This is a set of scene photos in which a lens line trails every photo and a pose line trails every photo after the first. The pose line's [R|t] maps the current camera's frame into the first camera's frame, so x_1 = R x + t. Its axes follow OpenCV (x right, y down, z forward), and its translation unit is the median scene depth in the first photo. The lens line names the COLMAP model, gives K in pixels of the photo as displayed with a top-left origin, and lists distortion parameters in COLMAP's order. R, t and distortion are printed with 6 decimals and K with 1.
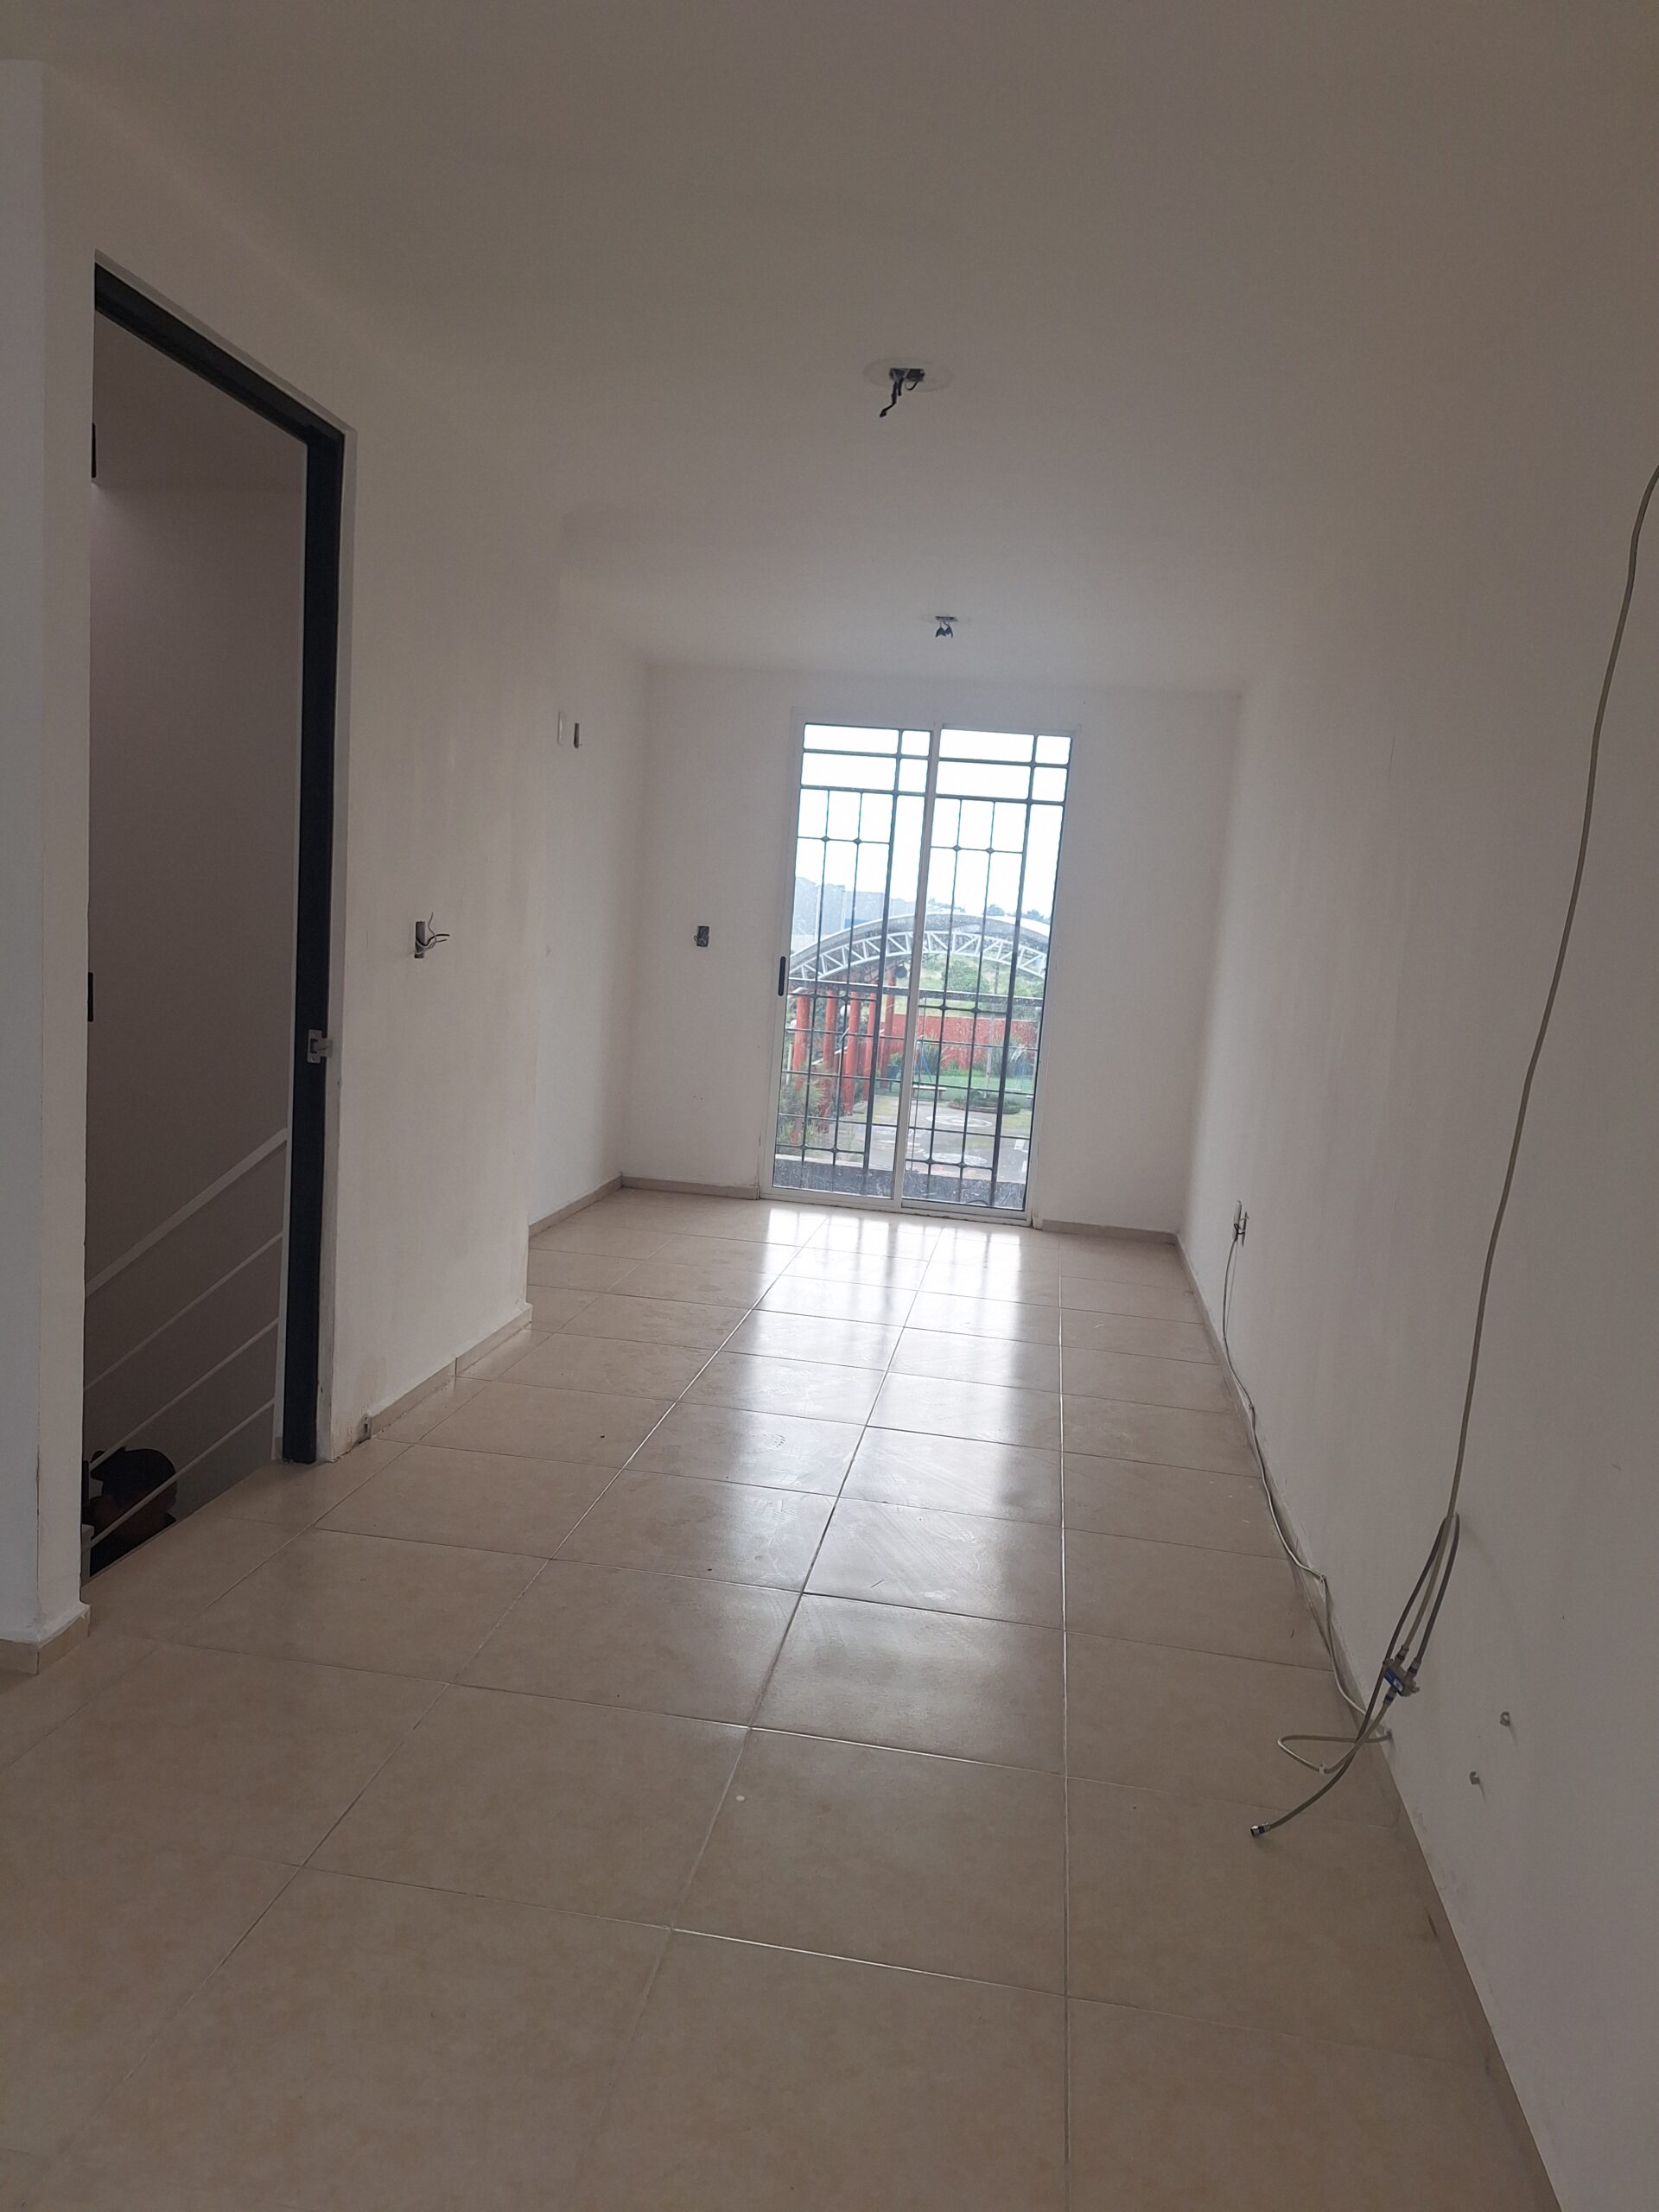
lens RADIAL K [[1534.5, 0, 815.9], [0, 1534.5, 1095.6], [0, 0, 1]] dist [0.118617, -0.129682]
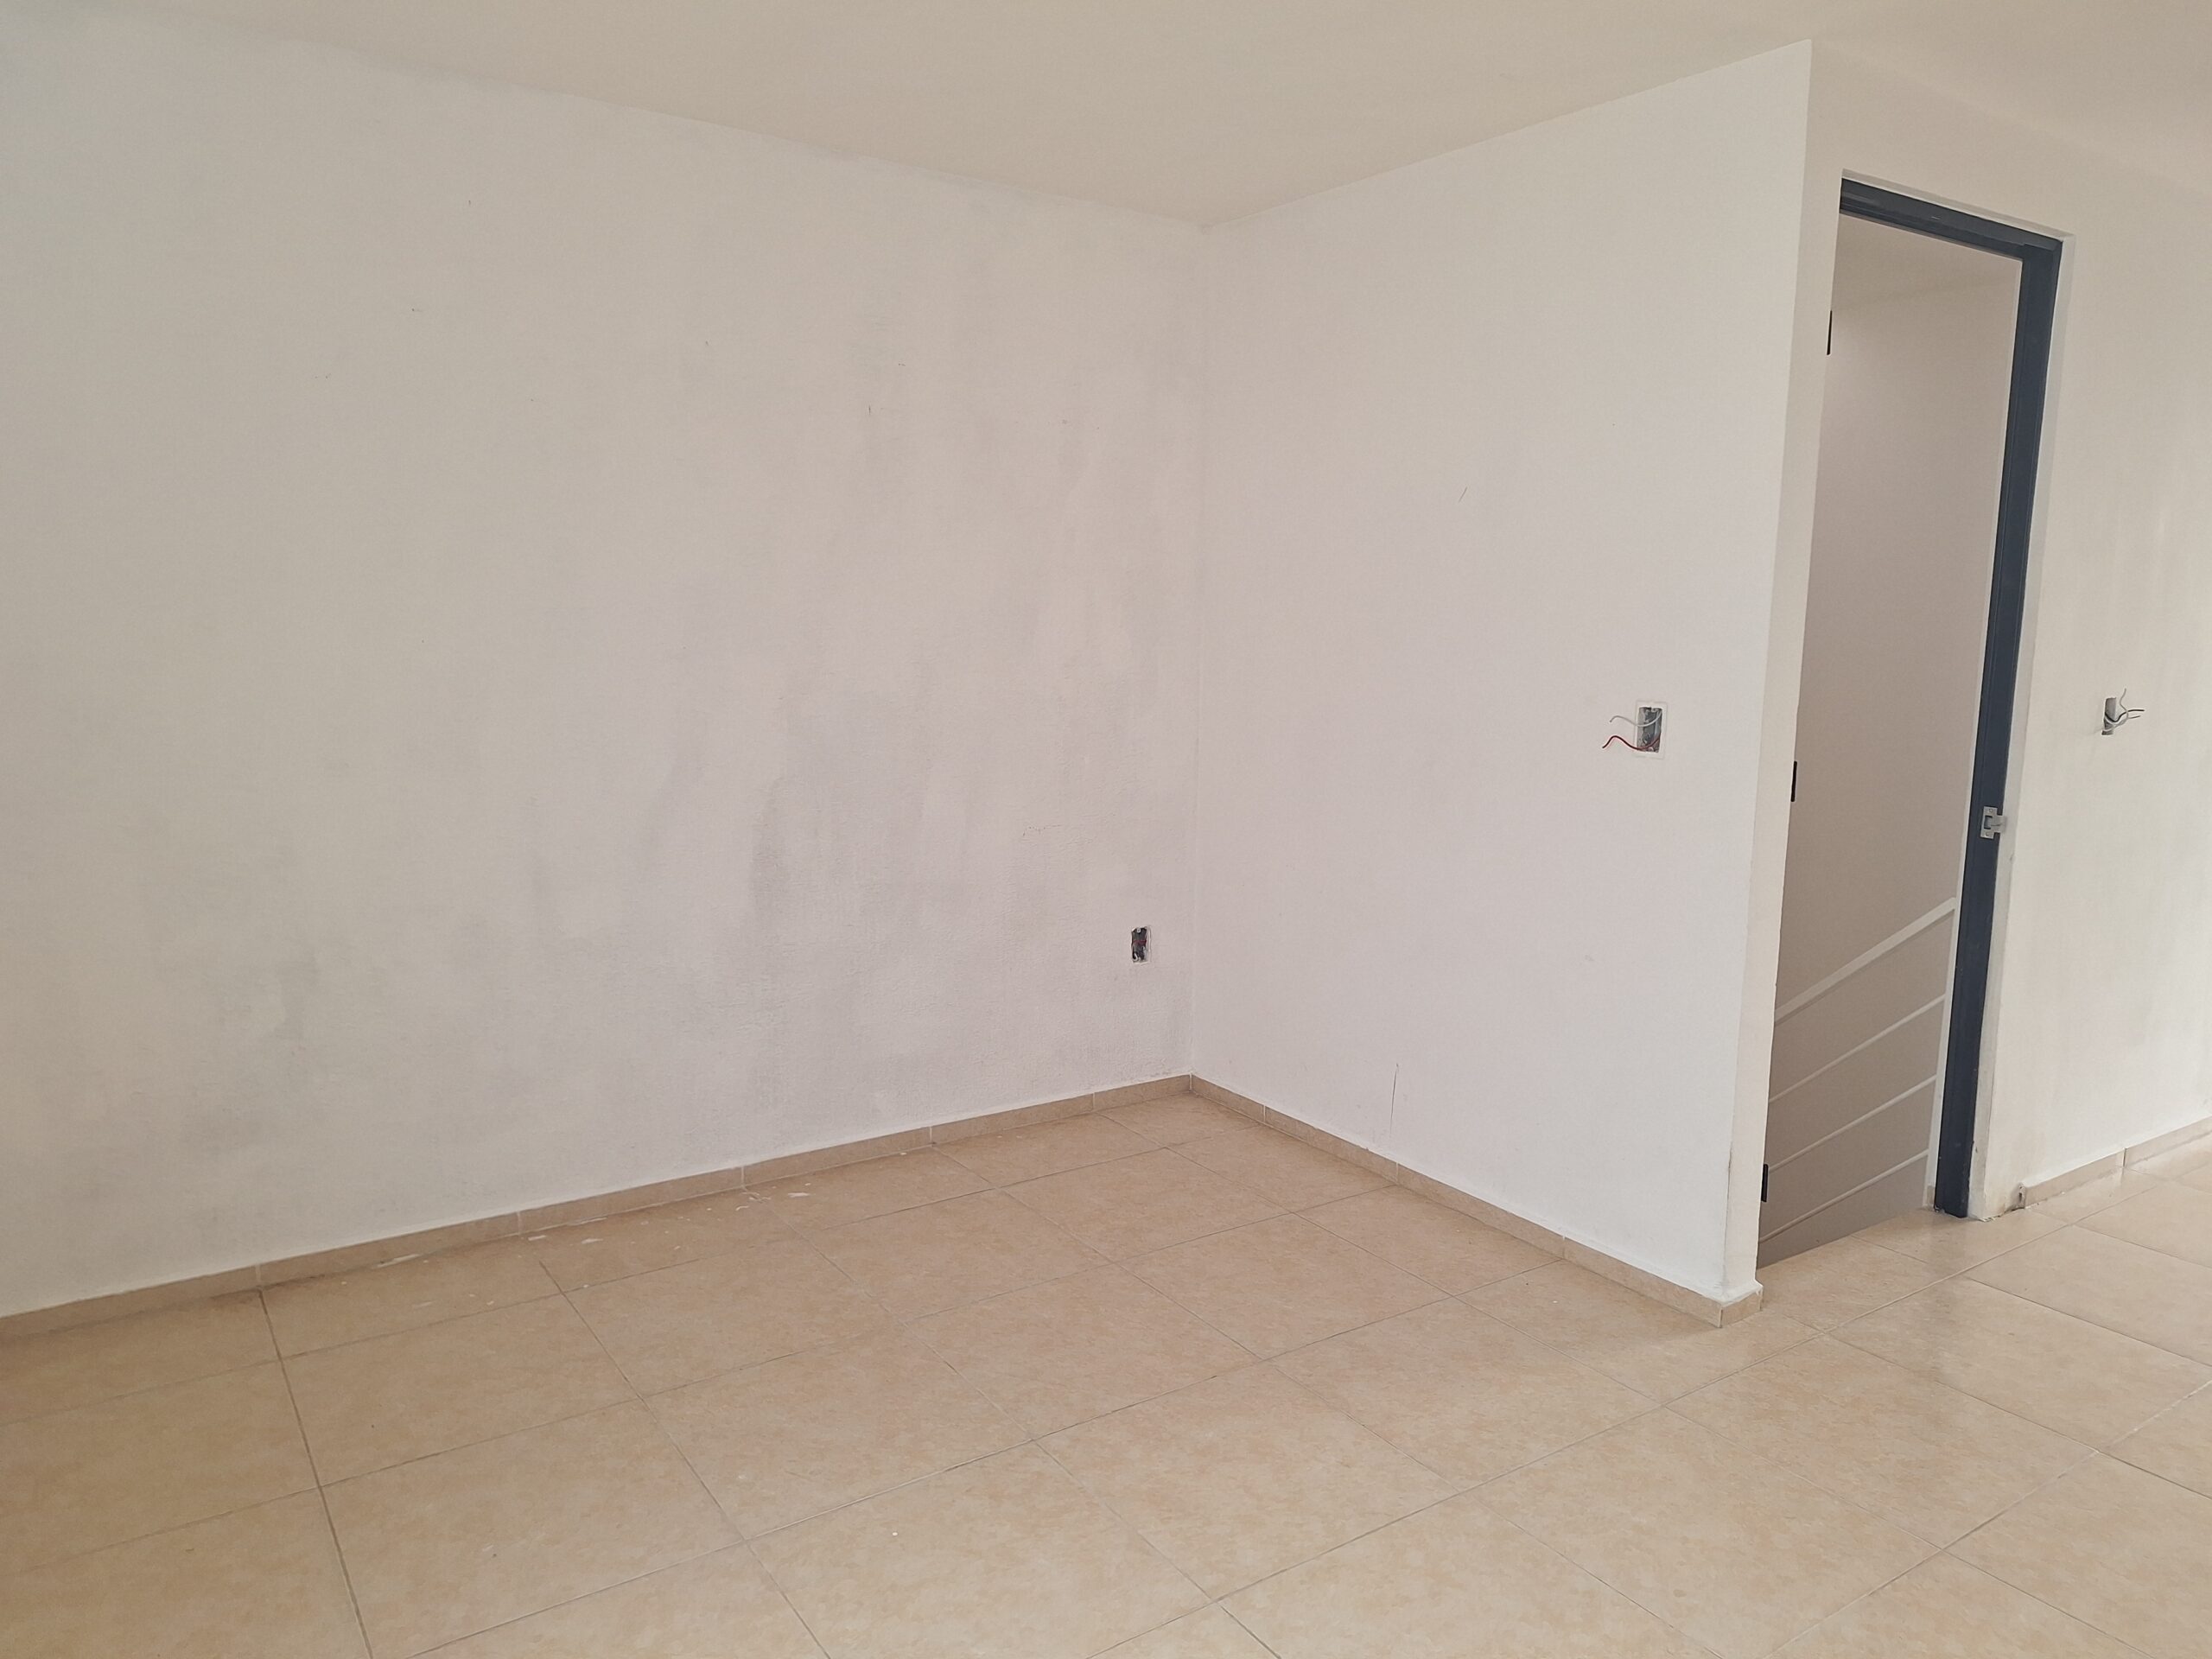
lens RADIAL K [[1562.2, 0, 1108.5], [0, 1562.2, 837.1], [0, 0, 1]] dist [-0.000211, -0.007873]
pose [[0.683199, 0.048699, -0.728606, 0.039267], [-0.051059, 0.998517, 0.018863, -0.011292], [0.728445, 0.024315, 0.684673, -0.154573]]
